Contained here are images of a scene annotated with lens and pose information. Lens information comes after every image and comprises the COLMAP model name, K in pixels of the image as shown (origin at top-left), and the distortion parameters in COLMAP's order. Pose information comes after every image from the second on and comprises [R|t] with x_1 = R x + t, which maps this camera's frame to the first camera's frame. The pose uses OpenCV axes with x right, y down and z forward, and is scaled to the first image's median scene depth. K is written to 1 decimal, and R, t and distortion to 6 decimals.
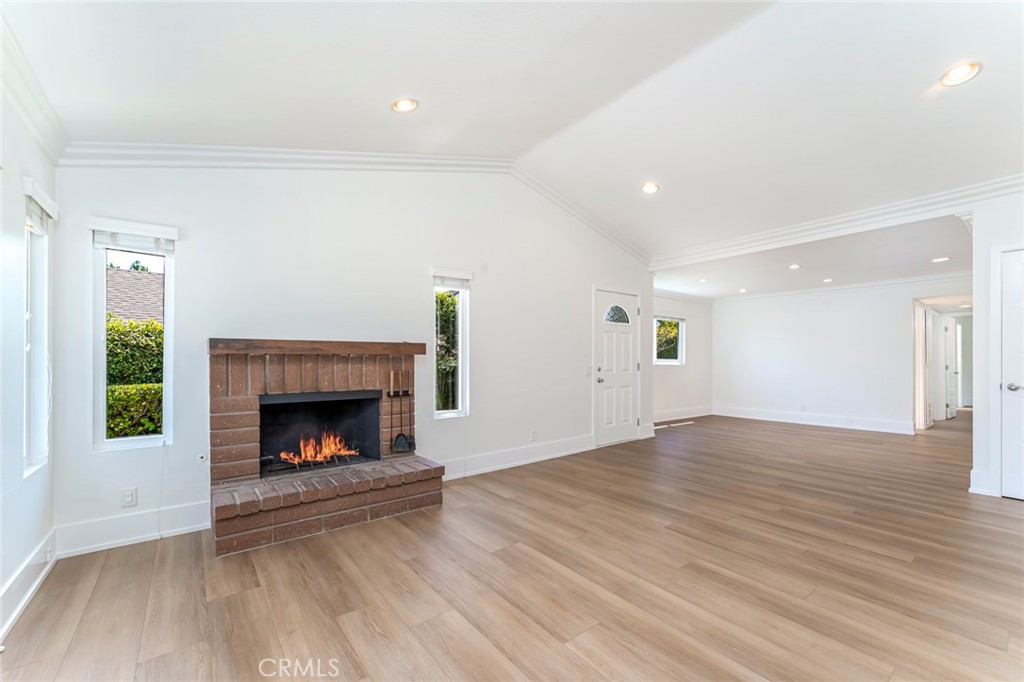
lens RADIAL K [[415.8, 0, 517.4], [0, 415.8, 351.1], [0, 0, 1]] dist [-0.006352, 0.000089]
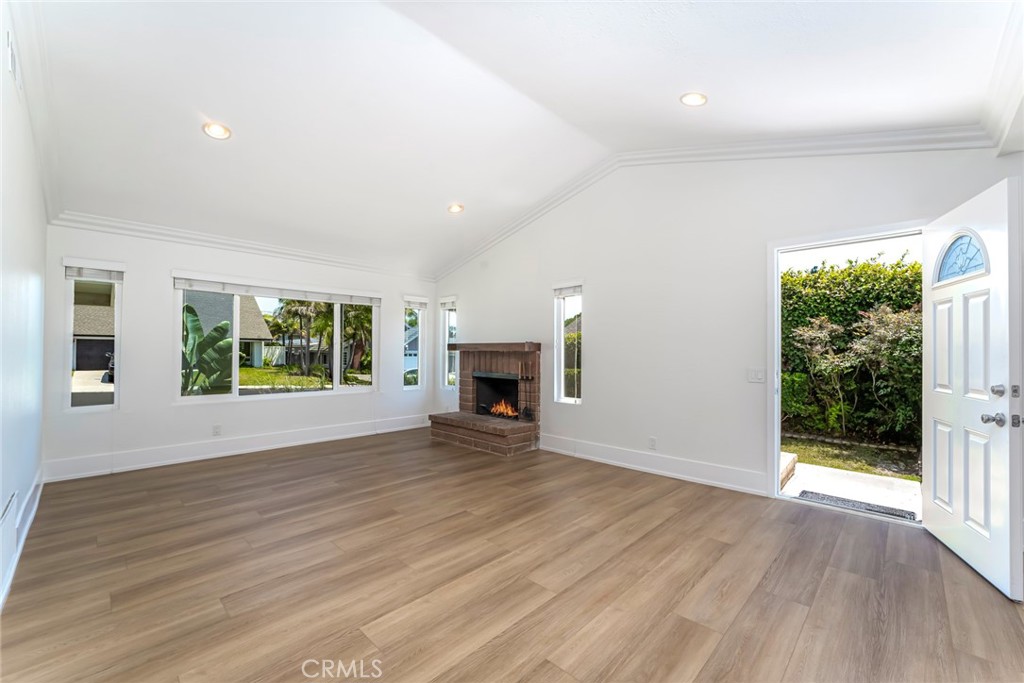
lens RADIAL K [[415.8, 0, 517.6], [0, 415.8, 343.7], [0, 0, 1]] dist [-0.006352, 0.000089]
pose [[0.139130, -0.021585, -0.990039, 1.216662], [0.006541, 0.999761, -0.020878, 0.012610], [0.990253, -0.003571, 0.139238, 0.826878]]
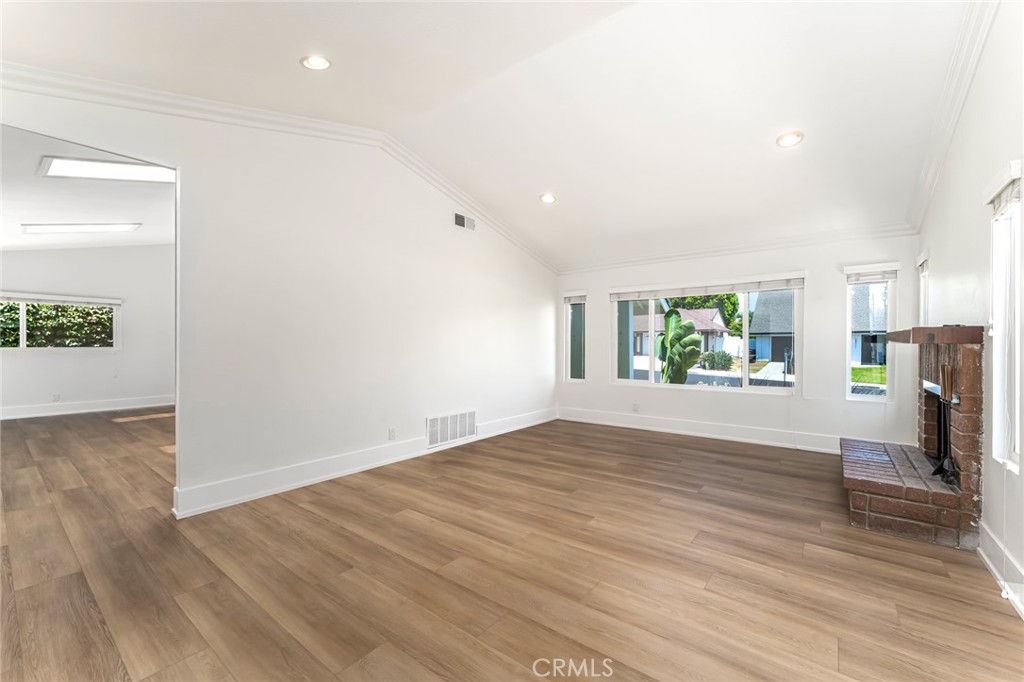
lens RADIAL K [[415.8, 0, 509.3], [0, 415.8, 352.0], [0, 0, 1]] dist [-0.006352, 0.000089]
pose [[-0.972378, 0.002225, -0.233402, 0.661513], [0.000890, 0.999983, 0.005826, 0.016263], [0.233411, 0.005457, -0.972363, 1.617390]]
